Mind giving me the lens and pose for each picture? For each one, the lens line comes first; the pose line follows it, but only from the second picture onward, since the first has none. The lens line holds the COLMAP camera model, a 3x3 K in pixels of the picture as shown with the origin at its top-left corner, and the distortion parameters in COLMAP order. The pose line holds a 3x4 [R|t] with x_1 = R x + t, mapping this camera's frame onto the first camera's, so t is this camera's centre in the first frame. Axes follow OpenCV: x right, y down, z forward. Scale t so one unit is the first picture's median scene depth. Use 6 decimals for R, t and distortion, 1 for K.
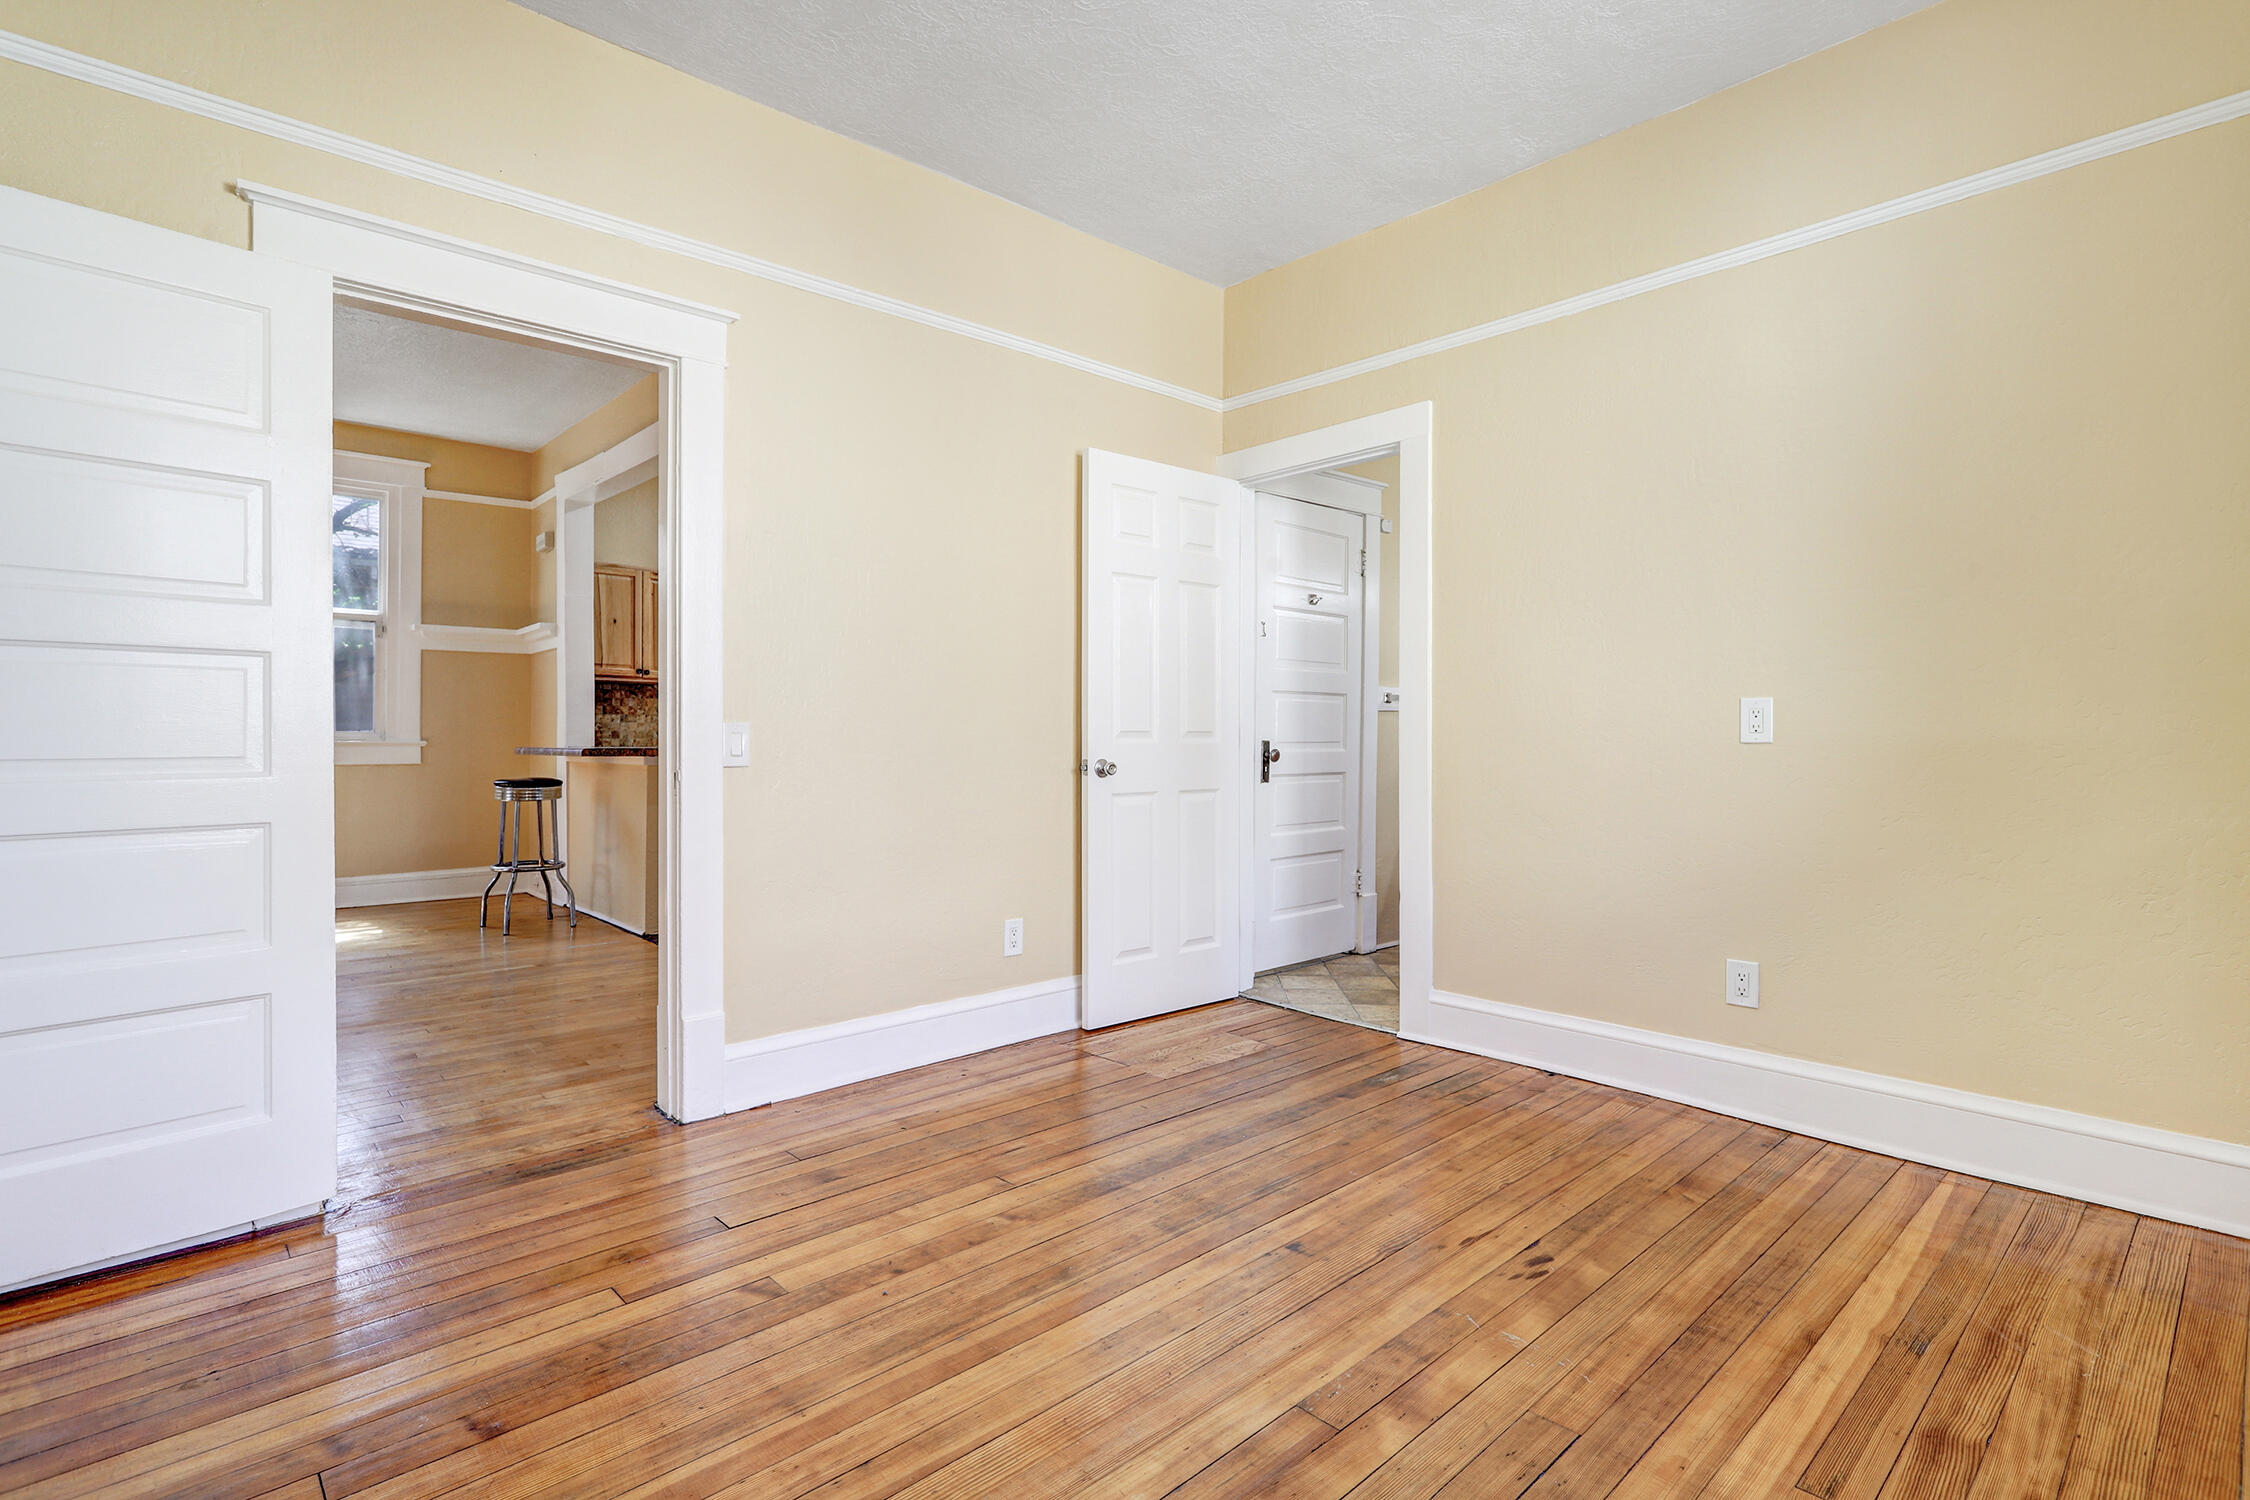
lens RADIAL K [[1039.3, 0, 1122.8], [0, 1039.3, 736.9], [0, 0, 1]] dist [0.001423, 0.000470]
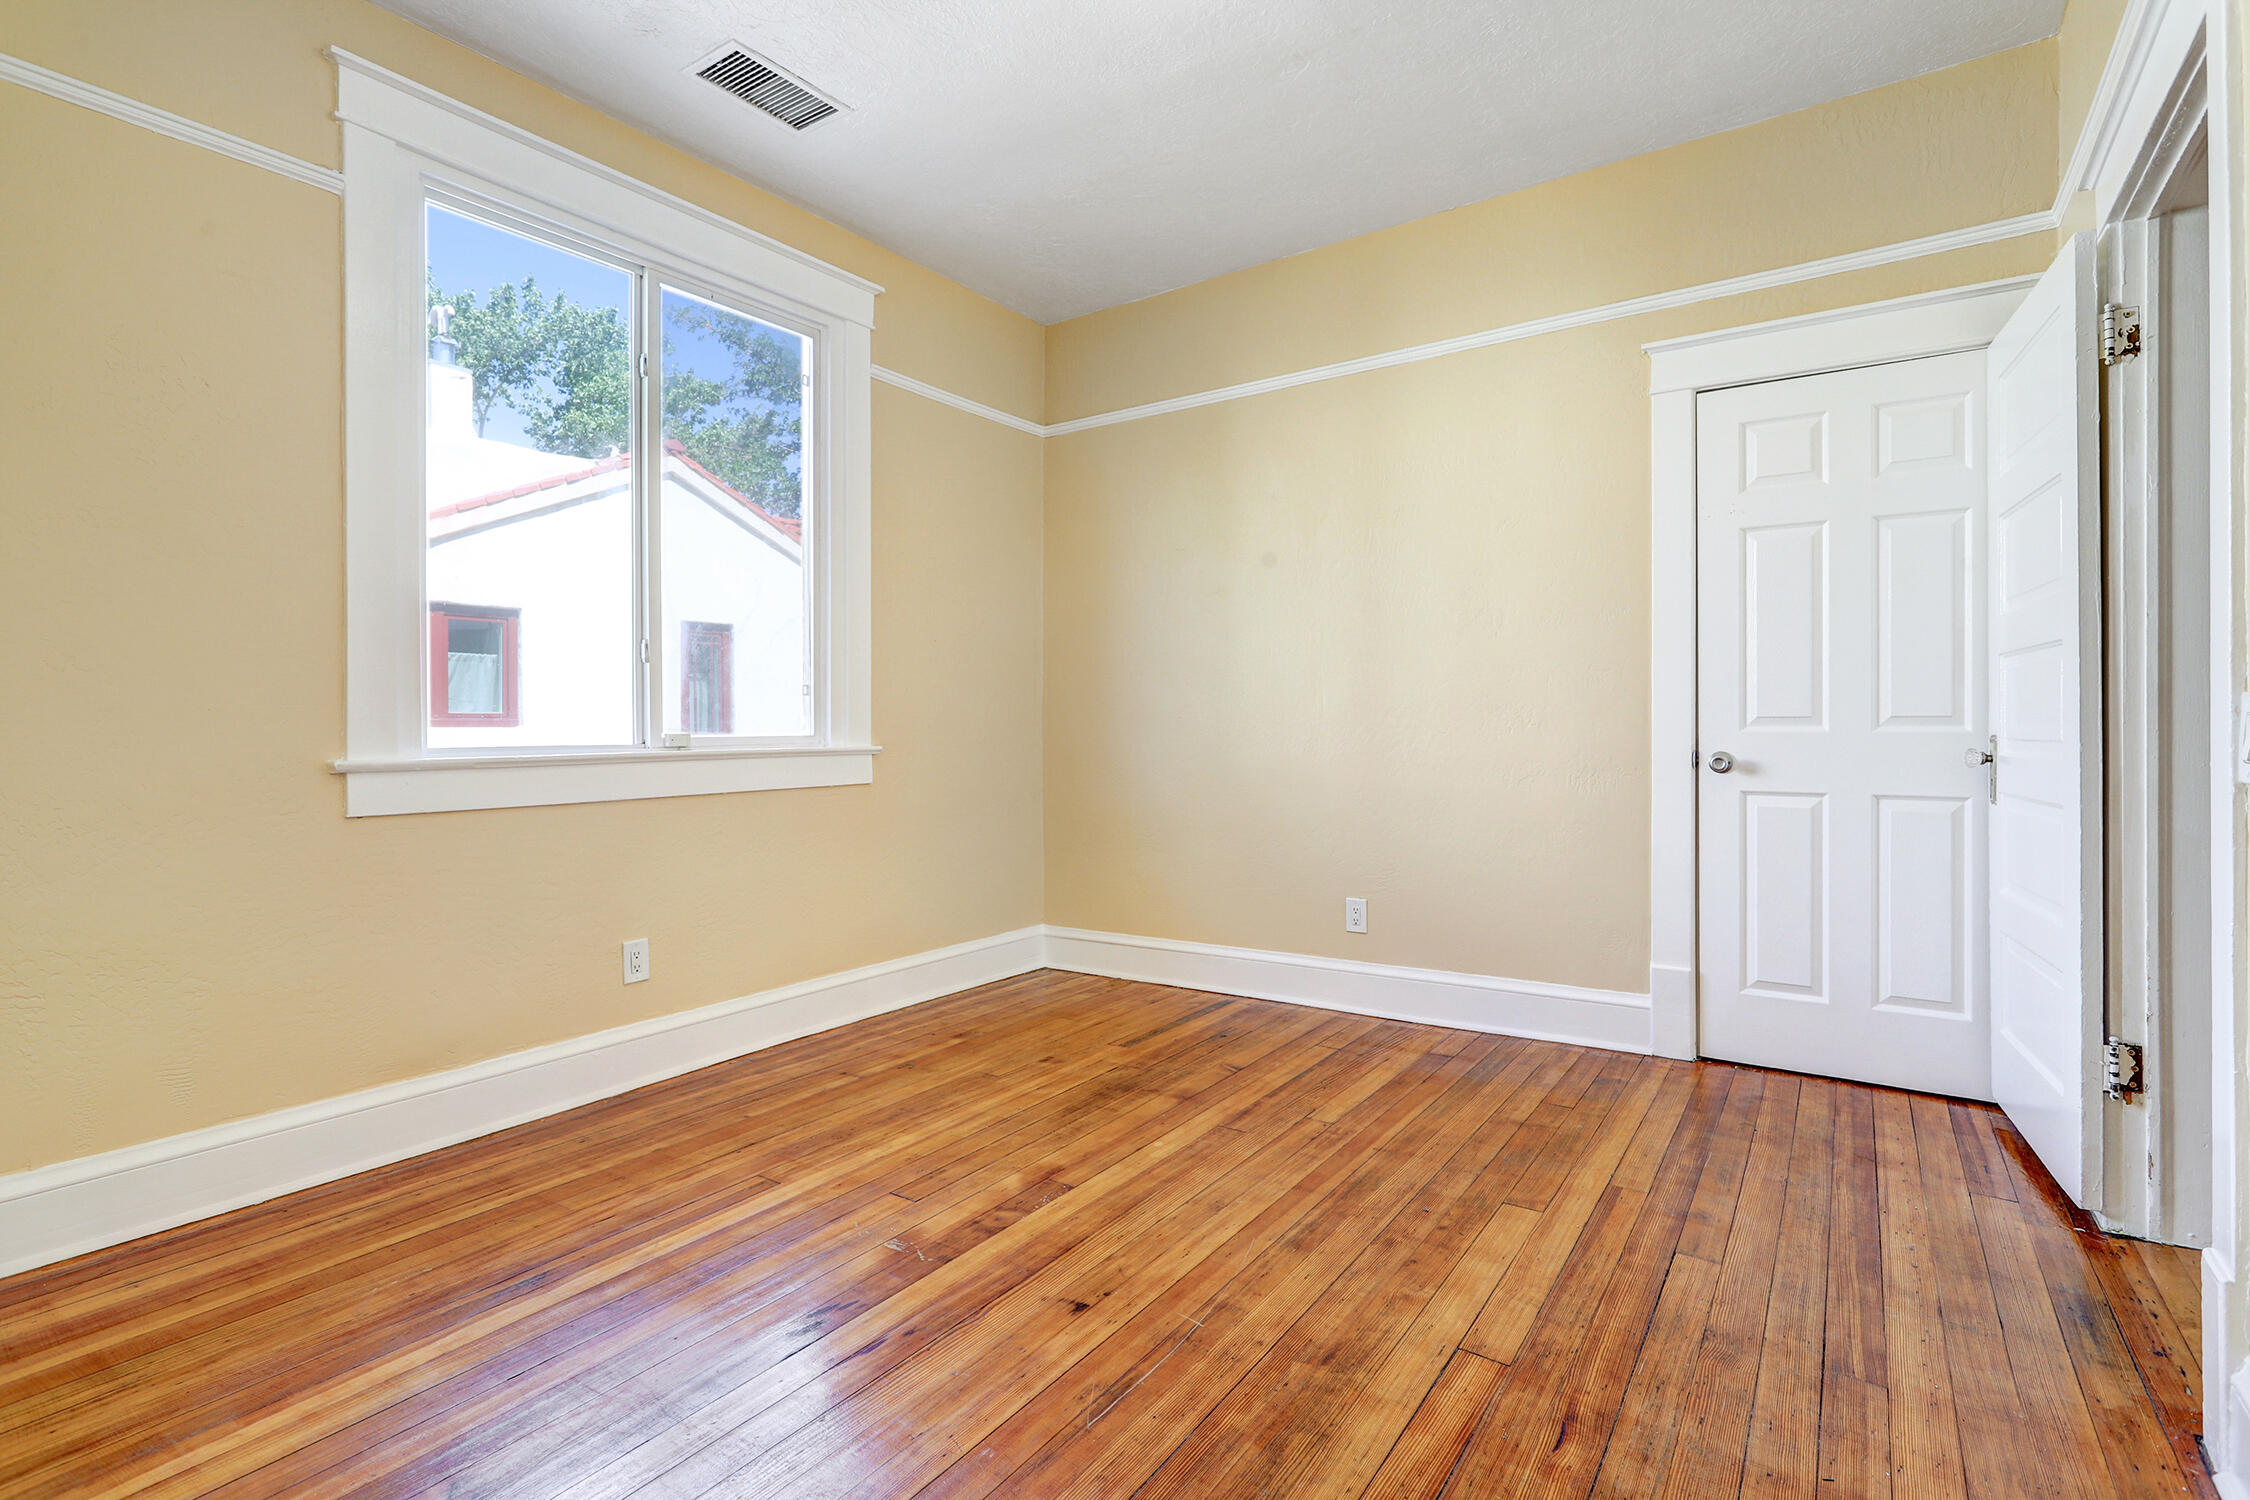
lens RADIAL K [[1039.3, 0, 1122.8], [0, 1039.3, 736.9], [0, 0, 1]] dist [0.001423, 0.000470]
pose [[-0.975158, 0.010028, -0.221284, 0.338985], [0.009230, 0.999947, 0.004641, -0.000318], [0.221319, 0.002483, -0.975198, 1.983471]]
